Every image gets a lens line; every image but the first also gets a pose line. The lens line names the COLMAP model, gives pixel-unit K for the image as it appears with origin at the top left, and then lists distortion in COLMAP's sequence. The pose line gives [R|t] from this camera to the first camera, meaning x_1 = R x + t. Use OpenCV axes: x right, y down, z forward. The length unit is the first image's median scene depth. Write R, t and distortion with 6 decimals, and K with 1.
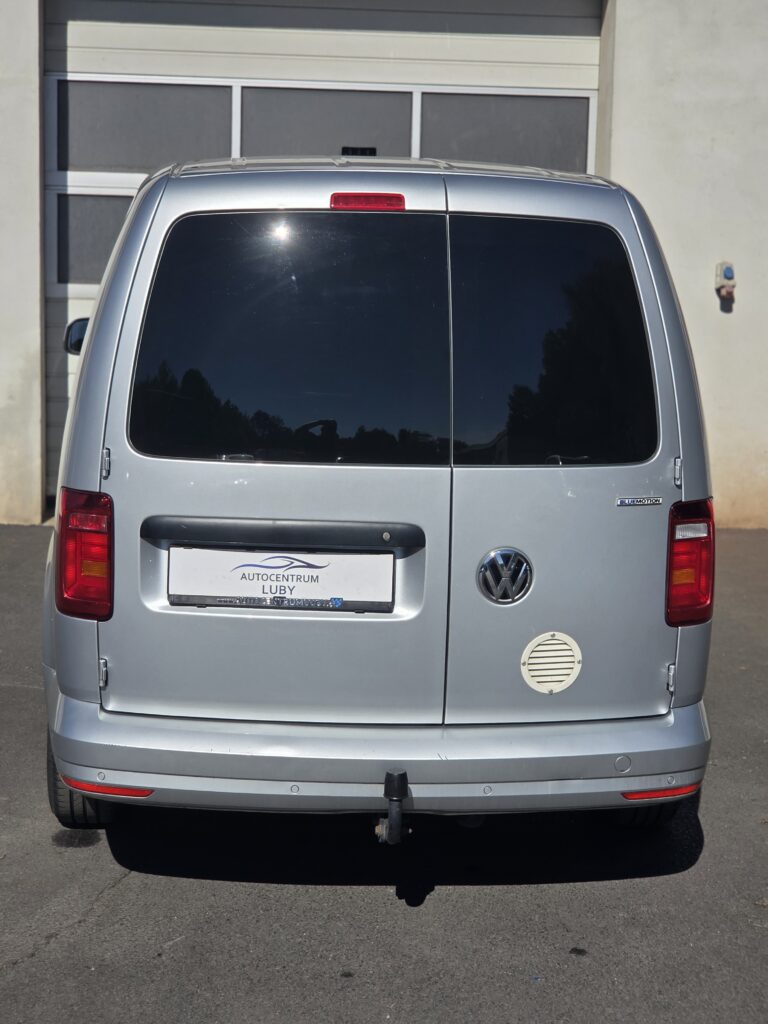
lens RADIAL K [[1990.4, 0, 385.8], [0, 1990.4, 487.0], [0, 0, 1]] dist [0.081075, -0.258108]
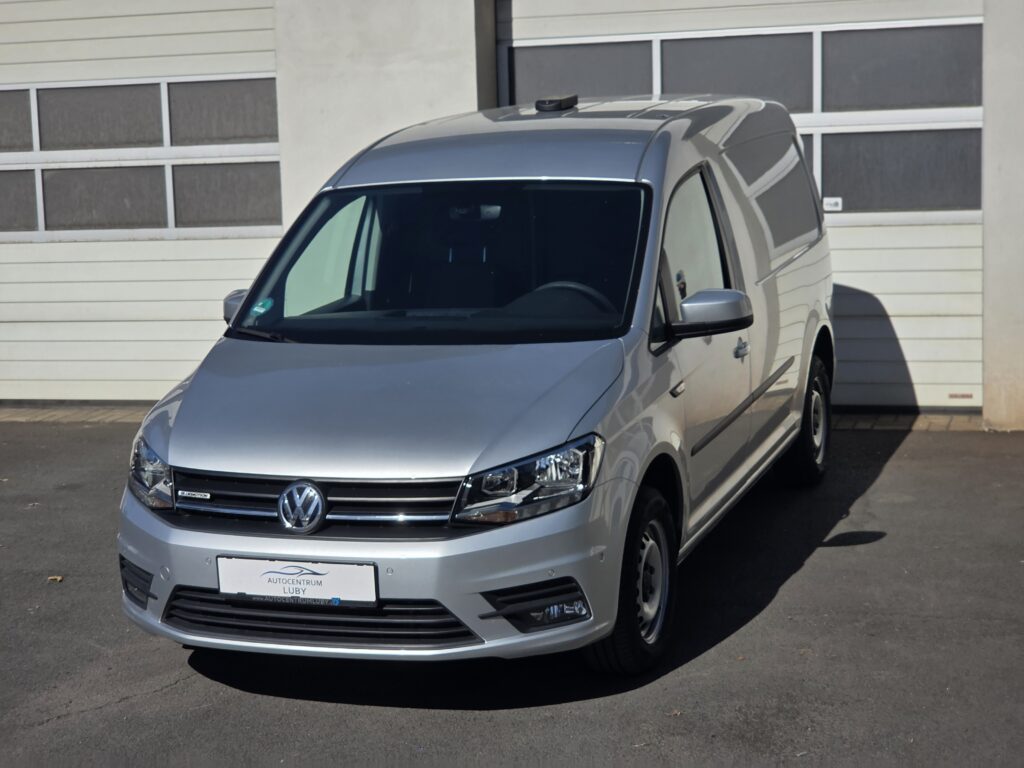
lens RADIAL K [[2007.6, 0, 482.8], [0, 2007.6, 384.7], [0, 0, 1]] dist [0.021119, 0.323068]
pose [[0.913577, -0.005138, -0.406634, 0.608769], [-0.003011, 0.999807, -0.019398, 0.035569], [0.406655, 0.018946, 0.913385, -0.161296]]
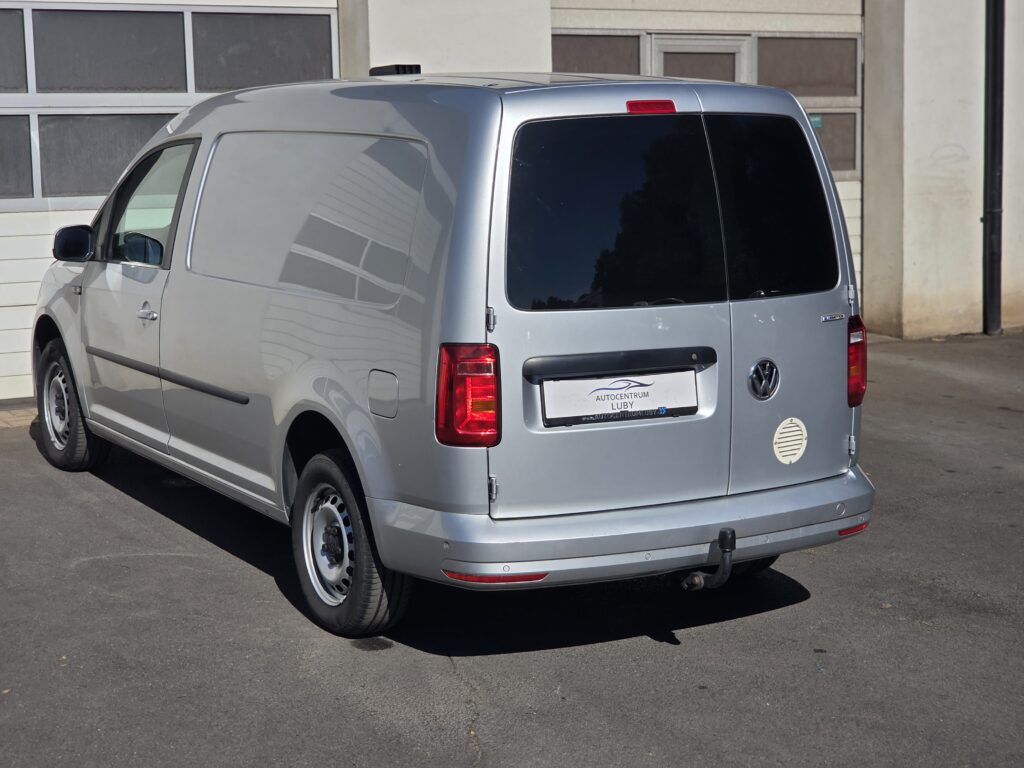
lens RADIAL K [[1998.6, 0, 512.0], [0, 1998.6, 384.0], [0, 0, 1]] dist [0.030119, 0.276534]
pose [[0.898347, -0.094758, 0.428945, -0.651537], [0.095909, 0.995209, 0.018987, 0.005416], [-0.428689, 0.024082, 0.903131, -0.145333]]
